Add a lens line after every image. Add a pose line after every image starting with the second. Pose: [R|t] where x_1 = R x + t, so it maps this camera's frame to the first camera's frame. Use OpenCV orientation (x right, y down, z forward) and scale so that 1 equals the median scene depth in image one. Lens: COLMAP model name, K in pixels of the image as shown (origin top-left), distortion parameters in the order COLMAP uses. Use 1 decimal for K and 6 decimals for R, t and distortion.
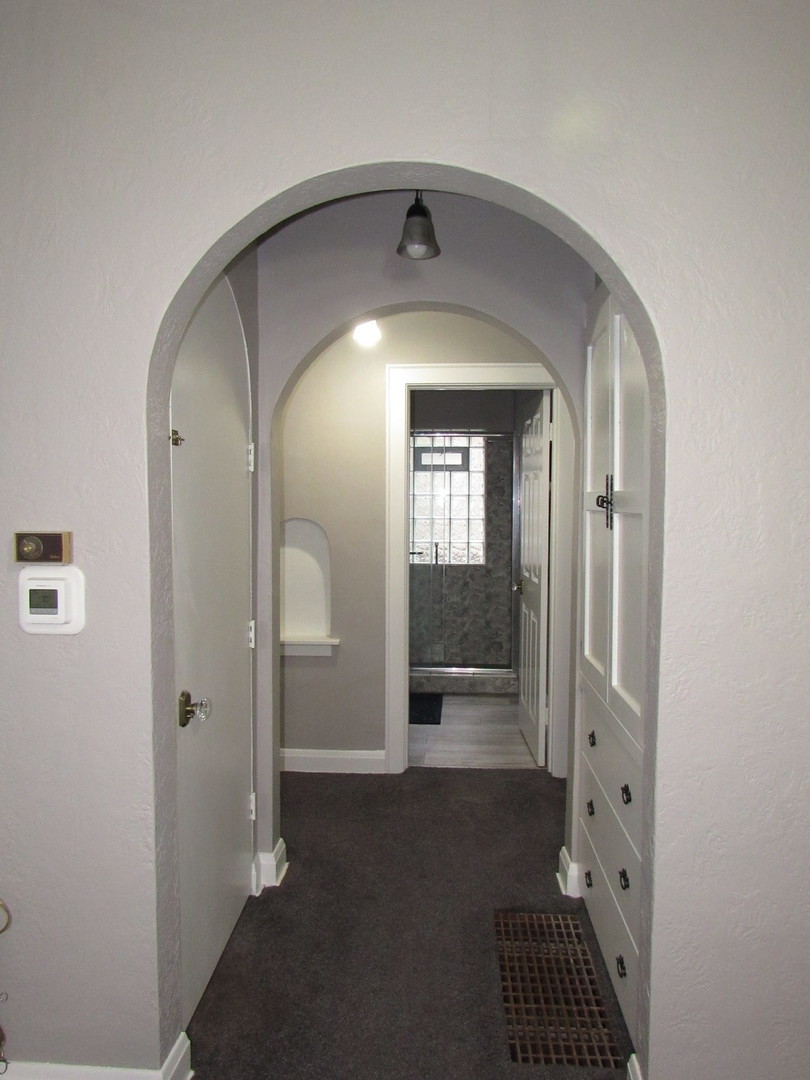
lens RADIAL K [[767.4, 0, 407.0], [0, 767.4, 545.4], [0, 0, 1]] dist [-0.028405, 0.009409]
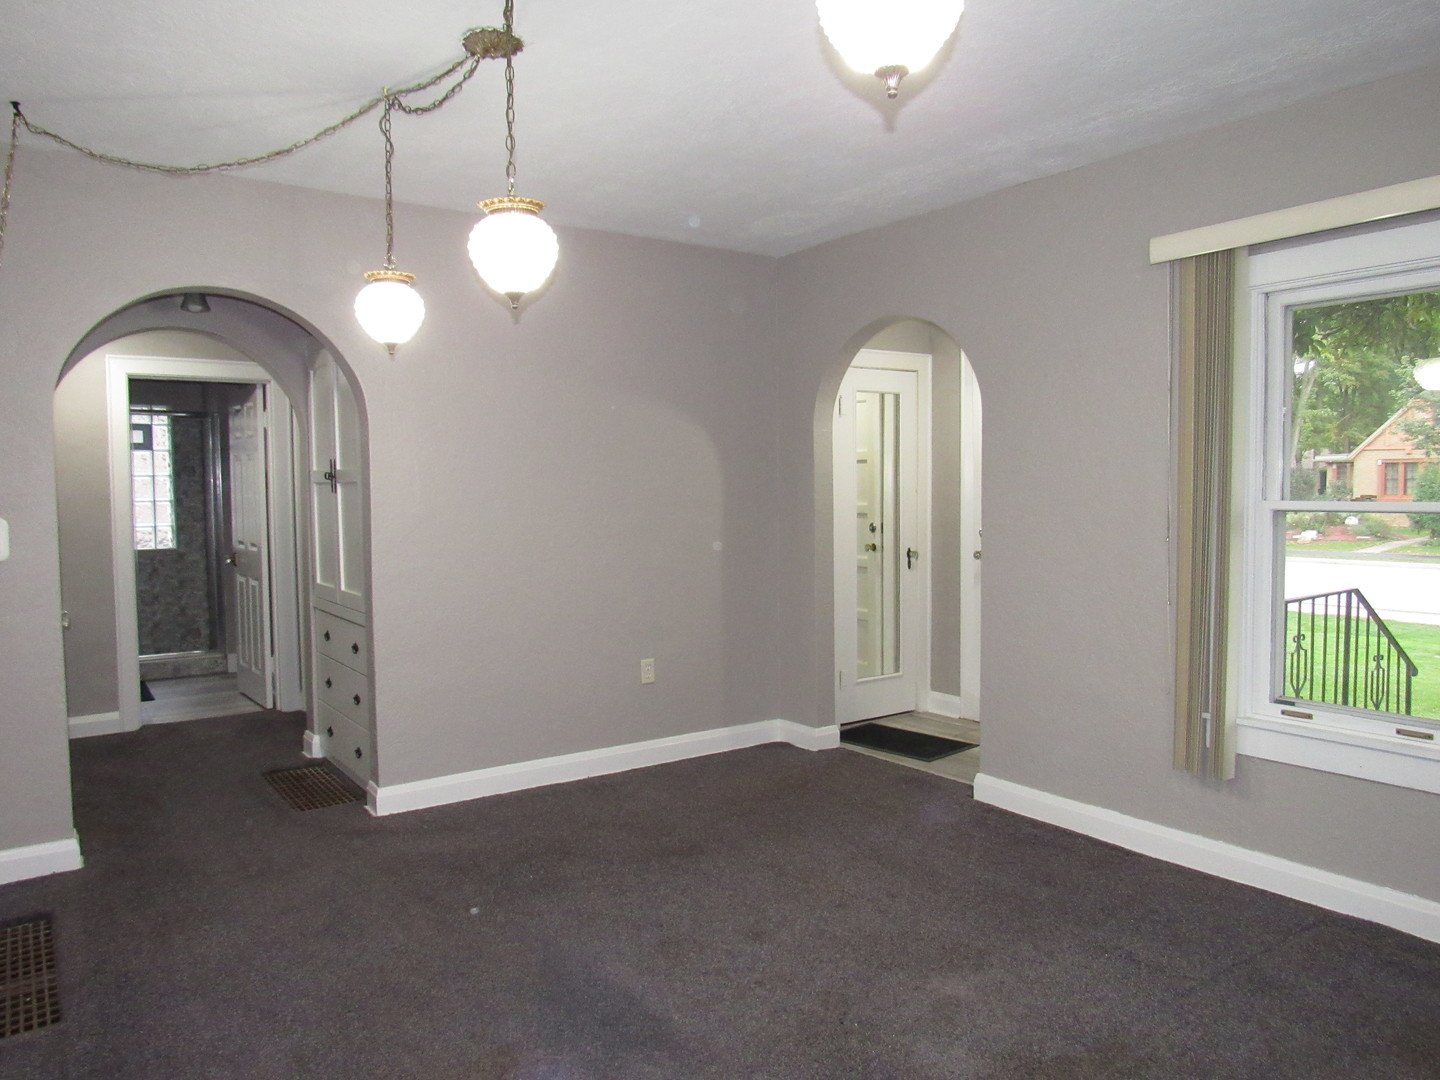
lens RADIAL K [[1023.2, 0, 721.8], [0, 1023.2, 544.6], [0, 0, 1]] dist [-0.028405, 0.009409]
pose [[0.784184, -0.044207, 0.618952, -0.167803], [0.044288, 0.998903, 0.015233, 0.035386], [-0.618946, 0.015467, 0.785281, -0.463381]]
